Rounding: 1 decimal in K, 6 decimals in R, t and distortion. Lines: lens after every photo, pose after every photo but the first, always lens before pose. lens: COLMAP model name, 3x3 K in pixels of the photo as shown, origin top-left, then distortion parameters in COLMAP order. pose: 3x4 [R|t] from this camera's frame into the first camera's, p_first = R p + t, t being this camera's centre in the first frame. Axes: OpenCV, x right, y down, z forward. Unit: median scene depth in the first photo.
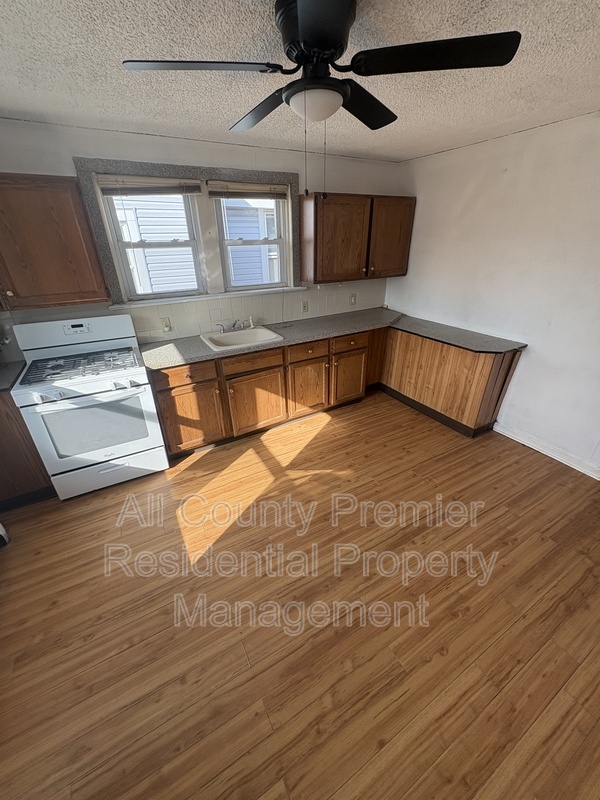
lens RADIAL K [[322.4, 0, 300.0], [0, 322.4, 396.5], [0, 0, 1]] dist [-0.001096, -0.000116]
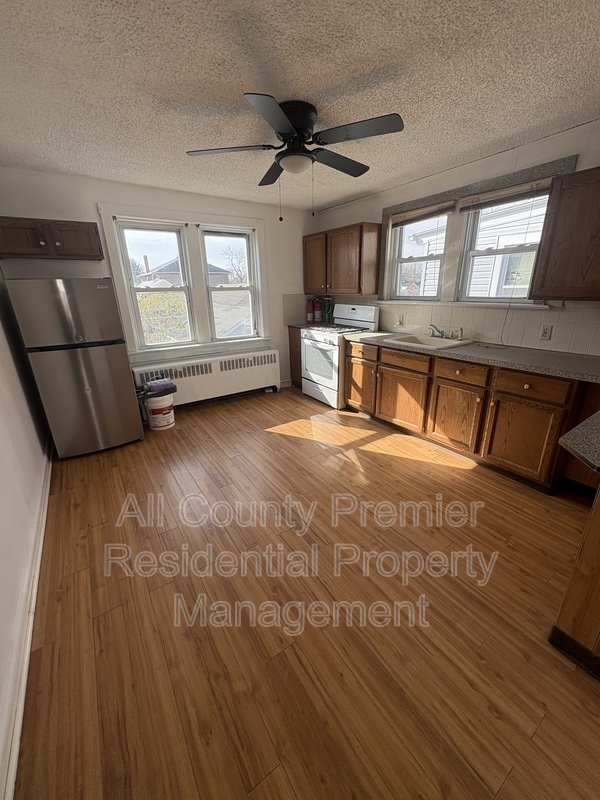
lens RADIAL K [[322.4, 0, 300.0], [0, 322.4, 396.5], [0, 0, 1]] dist [-0.001096, -0.000116]
pose [[0.066900, 0.340359, -0.937913, 0.915181], [-0.417717, 0.863228, 0.283461, -0.166959], [0.906111, 0.372819, 0.199924, 0.523853]]
